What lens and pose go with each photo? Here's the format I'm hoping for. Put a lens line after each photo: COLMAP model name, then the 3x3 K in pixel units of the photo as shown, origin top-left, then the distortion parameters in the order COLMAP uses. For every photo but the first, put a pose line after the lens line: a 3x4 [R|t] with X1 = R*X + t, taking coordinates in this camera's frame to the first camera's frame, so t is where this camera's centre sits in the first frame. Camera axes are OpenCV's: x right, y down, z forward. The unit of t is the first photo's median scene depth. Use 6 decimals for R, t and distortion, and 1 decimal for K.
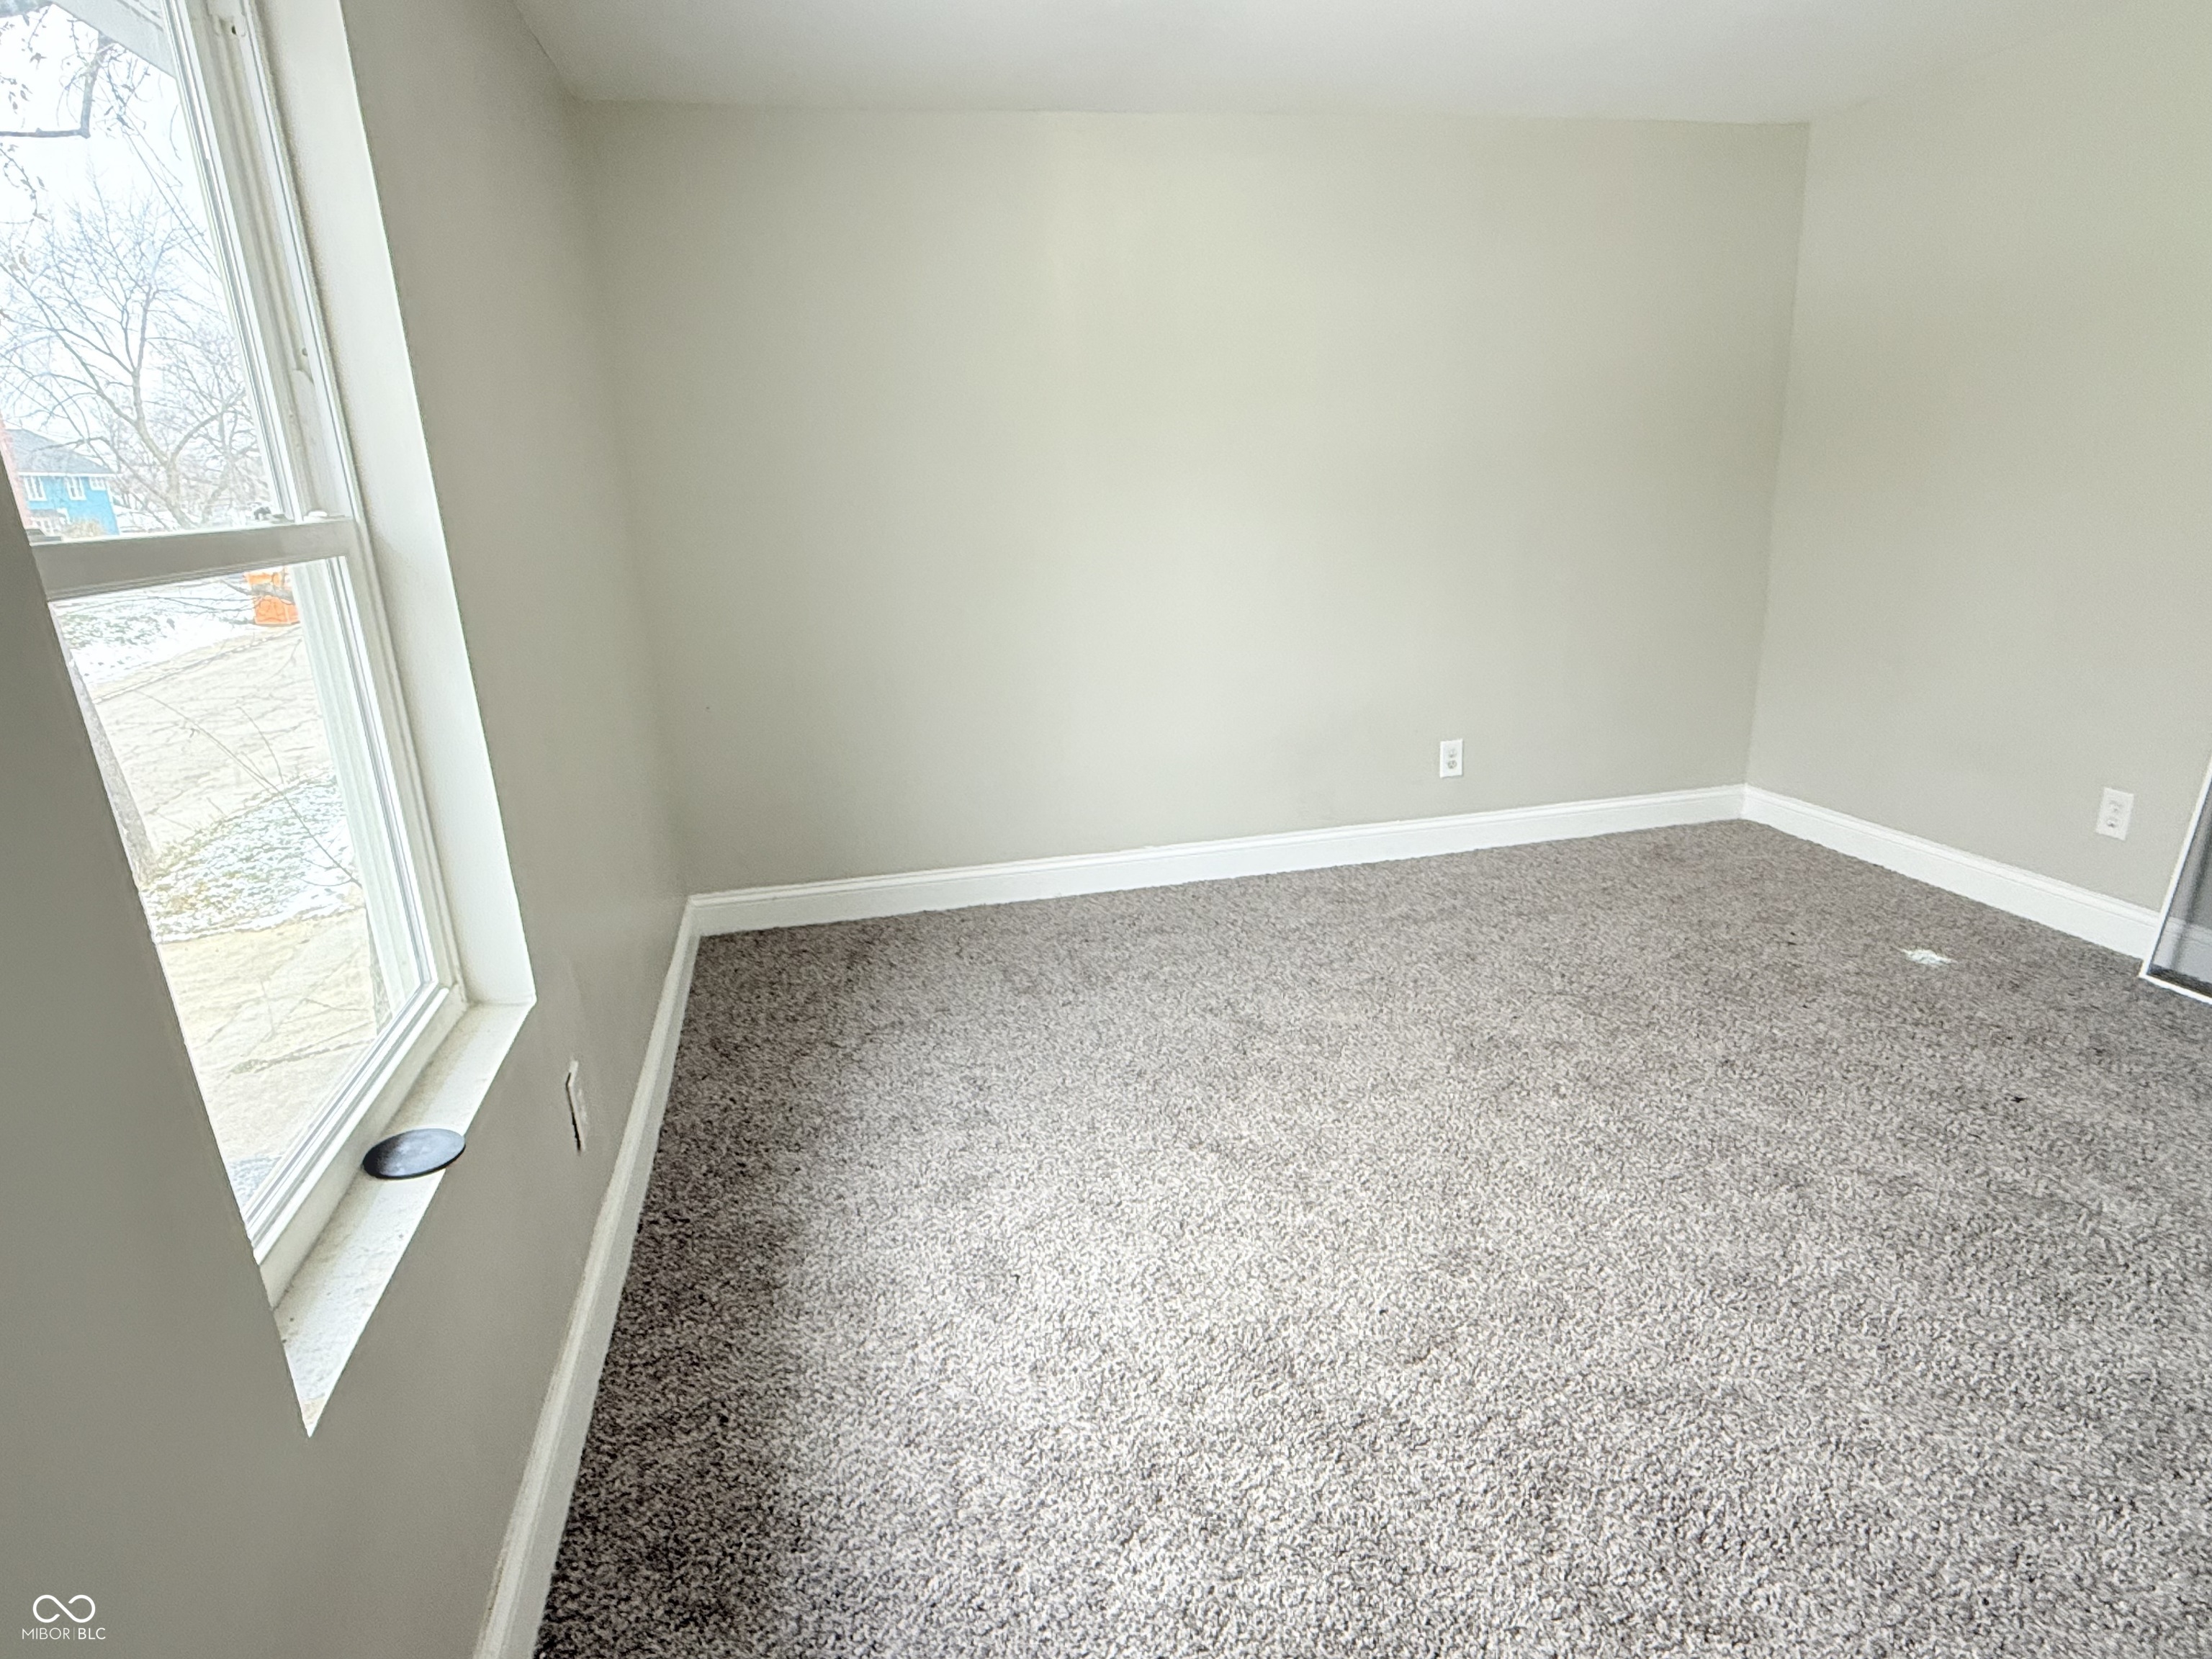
lens RADIAL K [[1244.0, 0, 1093.2], [0, 1244.0, 826.9], [0, 0, 1]] dist [0.002790, -0.002161]
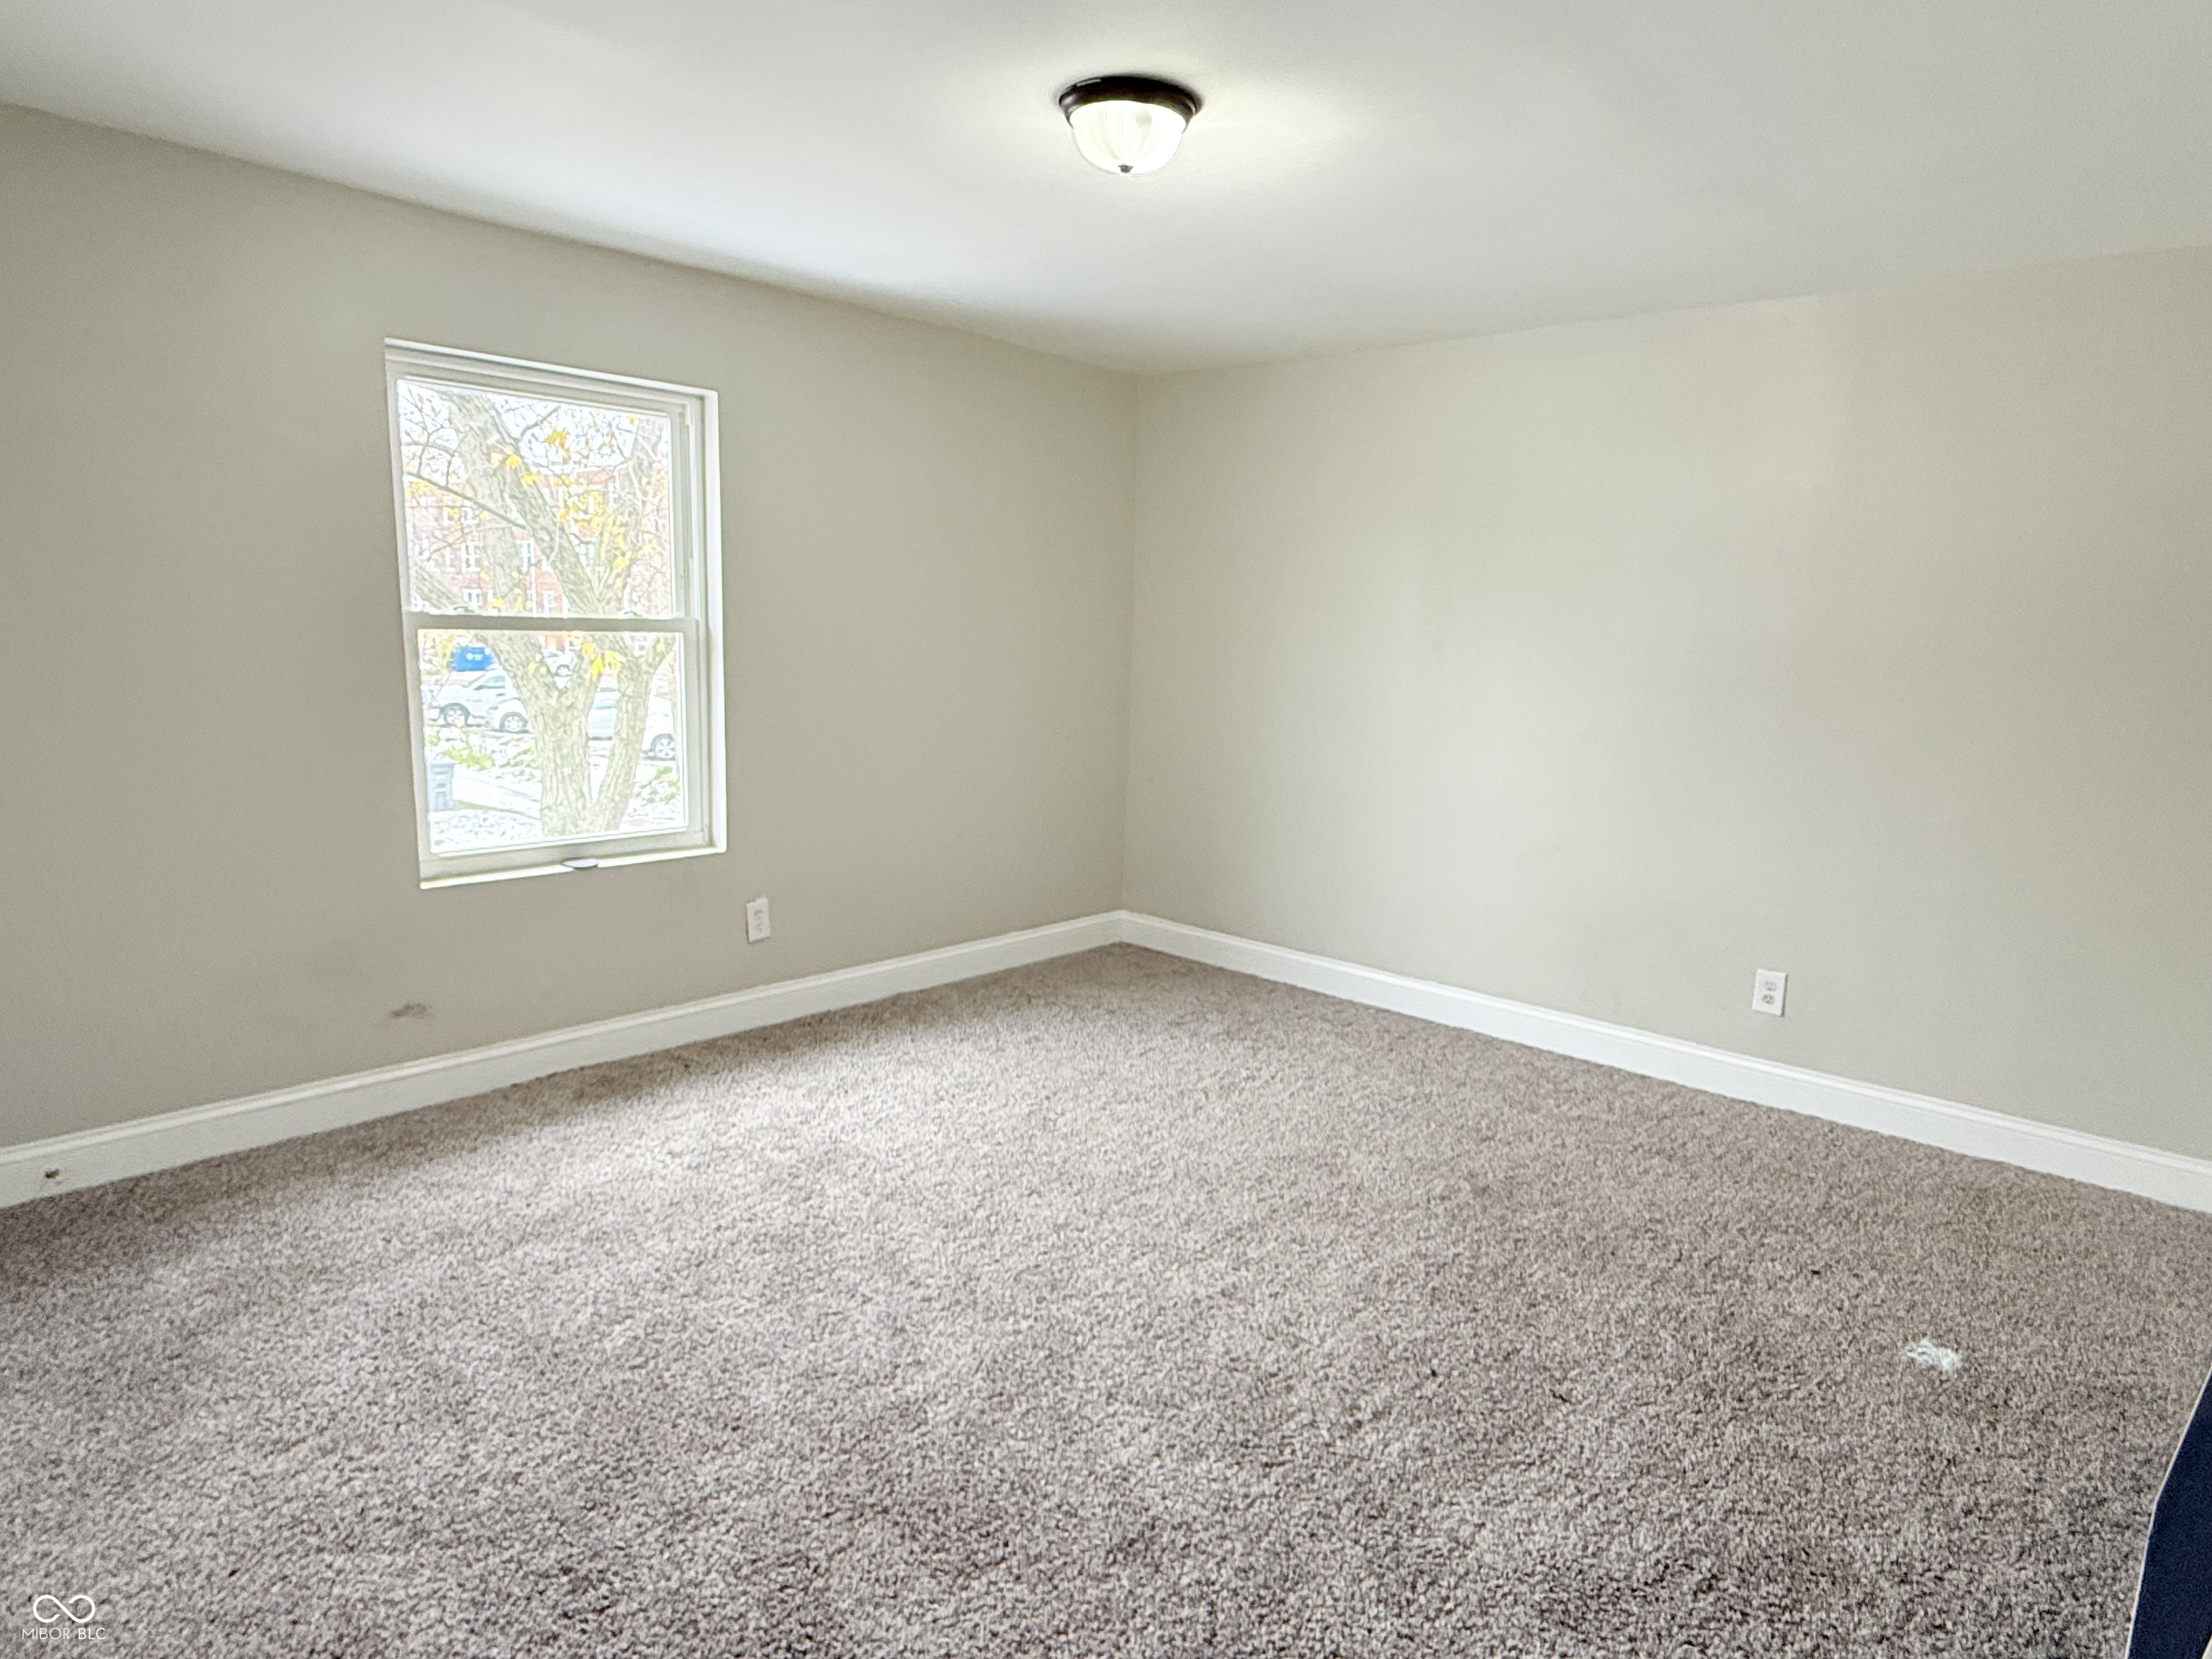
lens RADIAL K [[1304.0, 0, 1091.0], [0, 1304.0, 831.7], [0, 0, 1]] dist [0.017090, -0.001016]
pose [[0.561576, 0.188992, -0.805552, 0.780962], [-0.281637, 0.959093, 0.028677, -0.058975], [0.778019, 0.210769, 0.591830, 0.084773]]
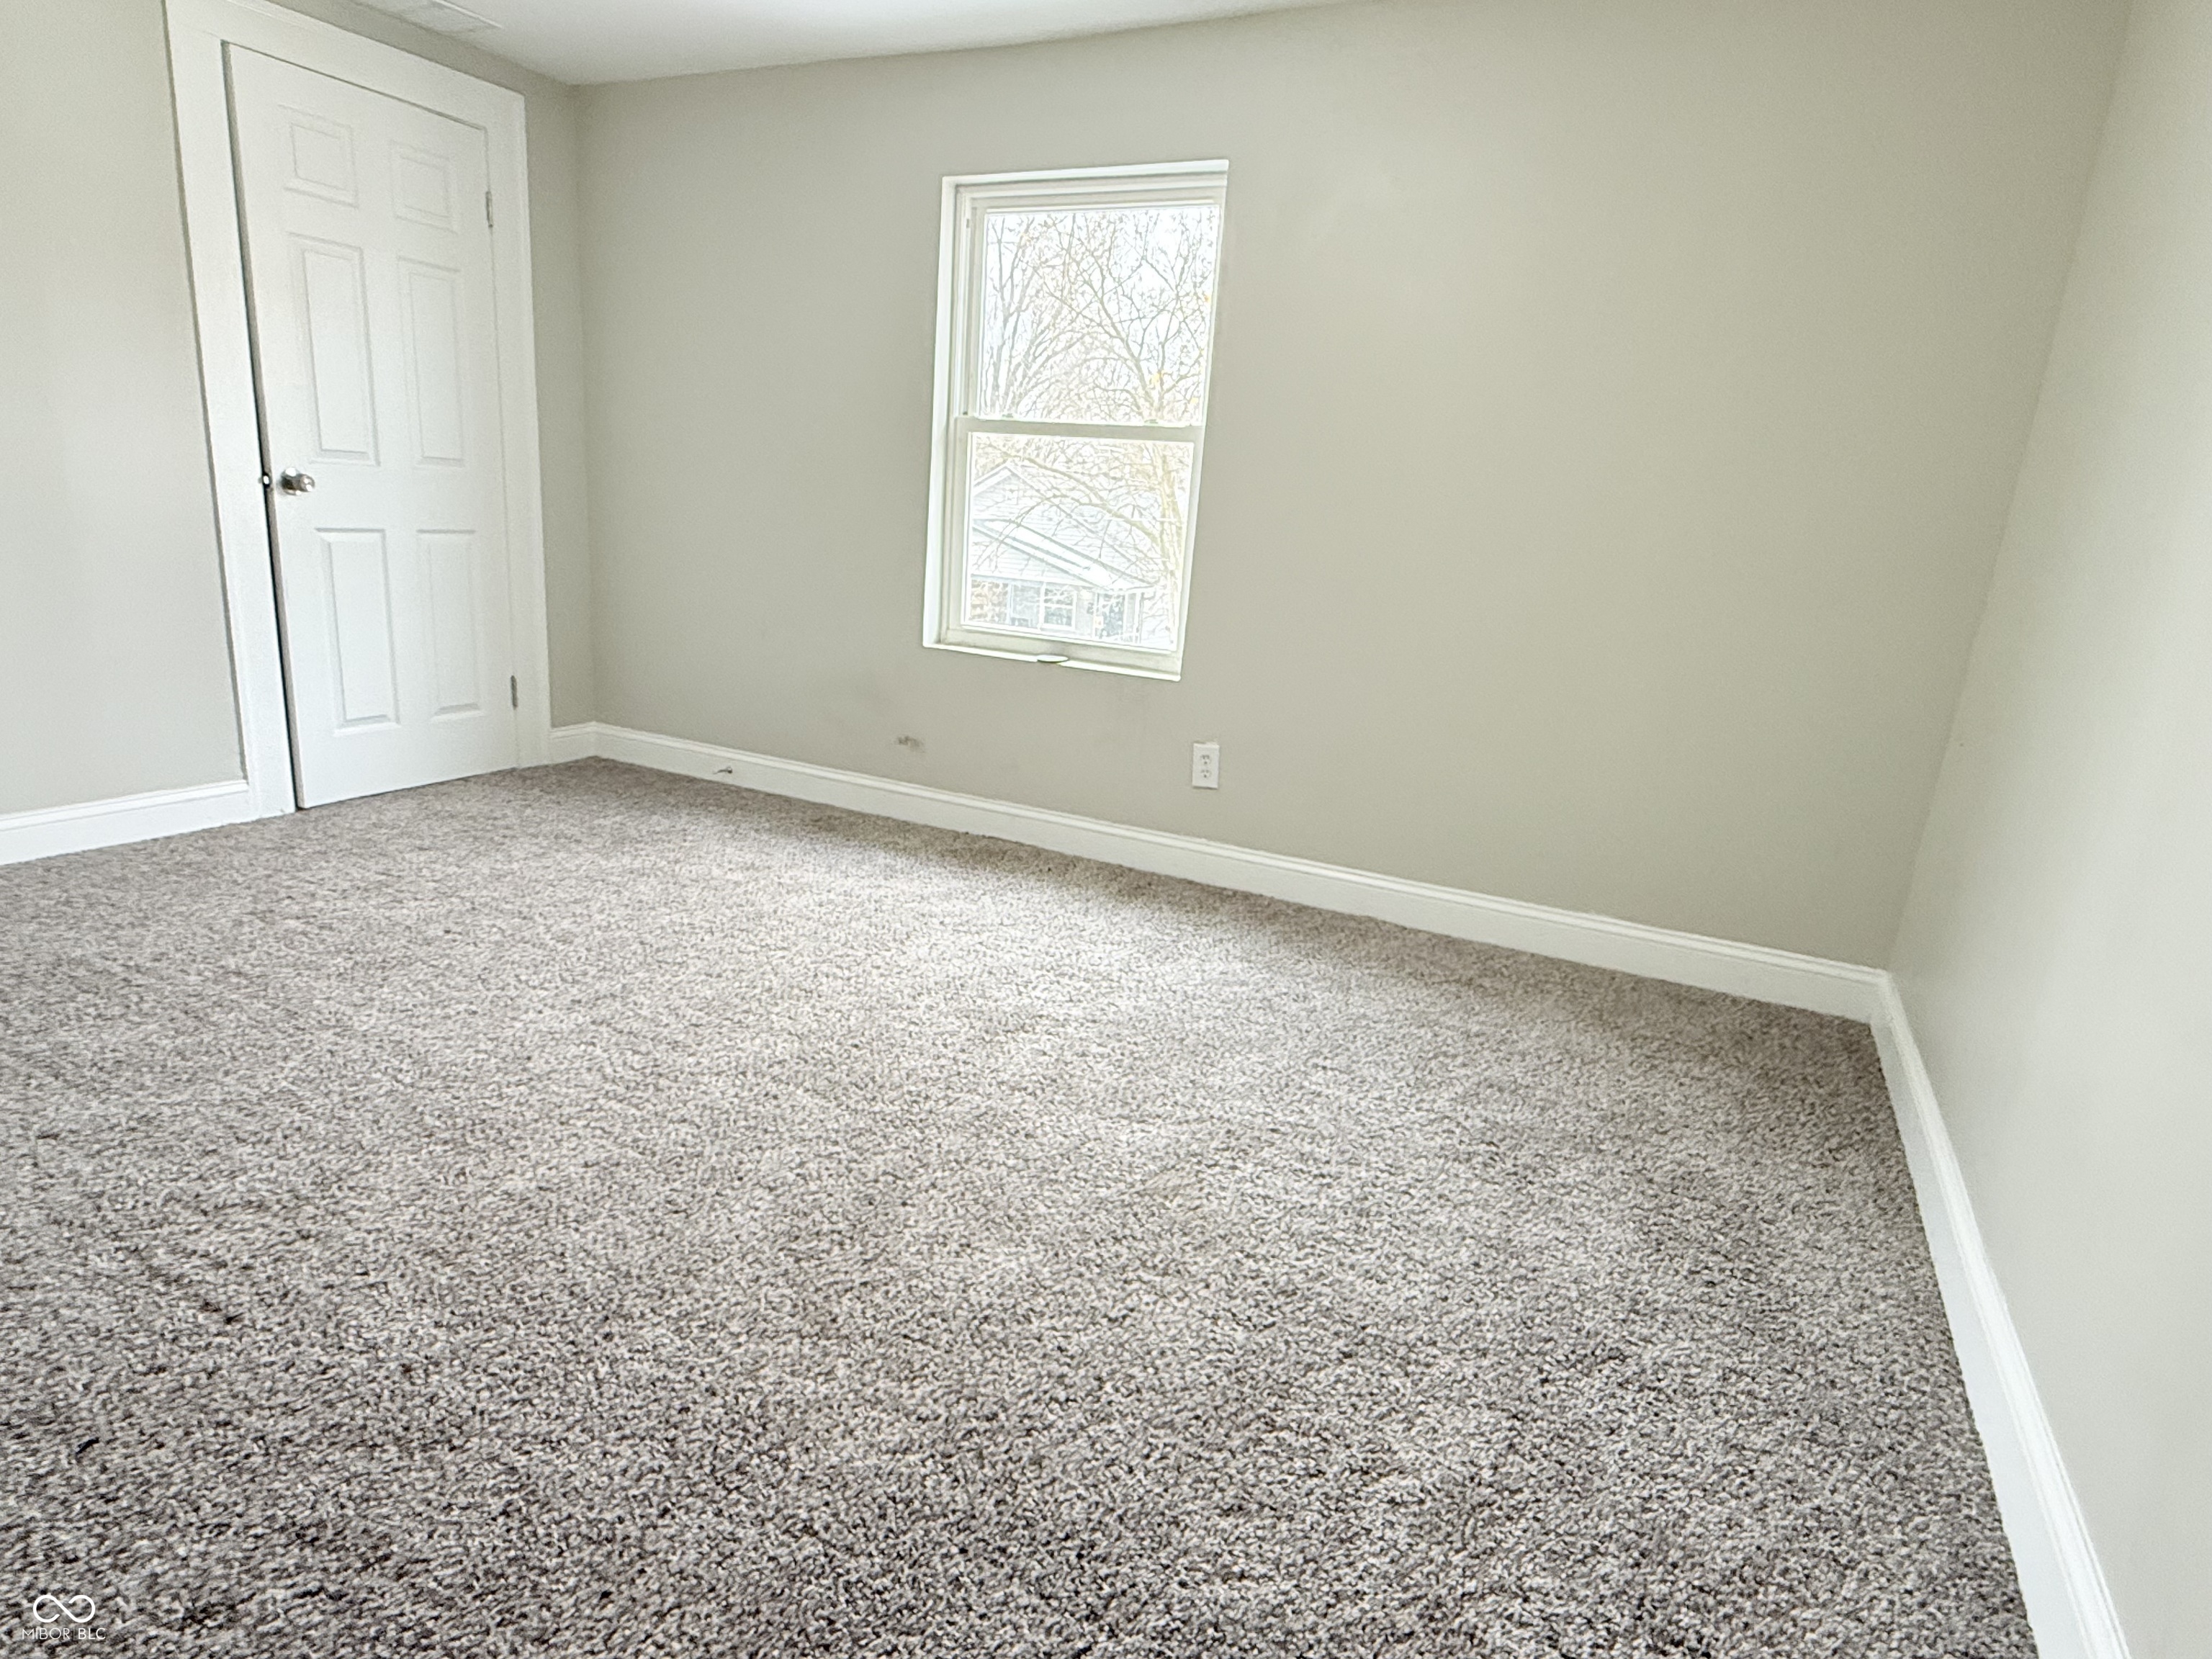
lens RADIAL K [[1244.0, 0, 1093.2], [0, 1244.0, 826.9], [0, 0, 1]] dist [0.002790, -0.002161]
pose [[-0.641506, 0.198696, -0.740938, 0.531810], [-0.251625, 0.857931, 0.447928, -0.235638], [0.724676, 0.473787, -0.500371, 0.939579]]
